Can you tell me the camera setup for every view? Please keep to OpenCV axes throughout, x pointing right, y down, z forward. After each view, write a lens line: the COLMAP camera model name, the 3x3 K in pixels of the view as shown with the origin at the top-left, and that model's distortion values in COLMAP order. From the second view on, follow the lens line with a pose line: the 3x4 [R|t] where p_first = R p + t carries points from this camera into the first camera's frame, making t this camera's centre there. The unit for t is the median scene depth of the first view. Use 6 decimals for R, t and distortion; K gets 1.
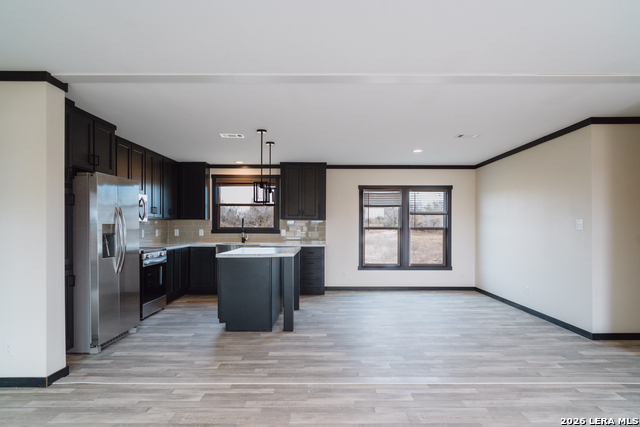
lens RADIAL K [[389.6, 0, 317.2], [0, 389.6, 227.2], [0, 0, 1]] dist [-0.004704, -0.001264]
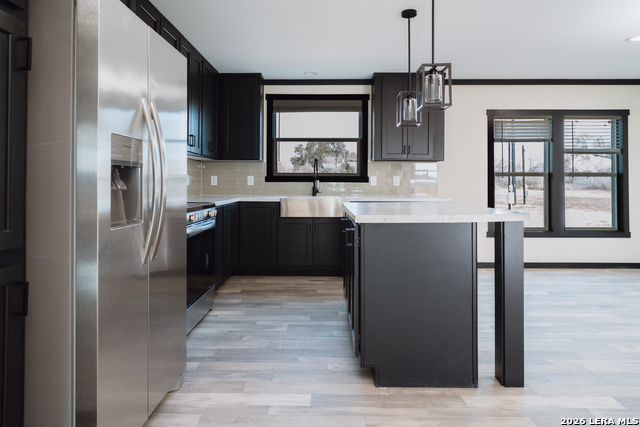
lens RADIAL K [[366.2, 0, 300.8], [0, 366.2, 212.1], [0, 0, 1]] dist [-0.003818, -0.000224]
pose [[0.999539, 0.002741, -0.030222, -0.205183], [-0.000219, 0.996538, 0.083137, 0.016447], [0.030346, -0.083092, 0.996080, 0.378074]]
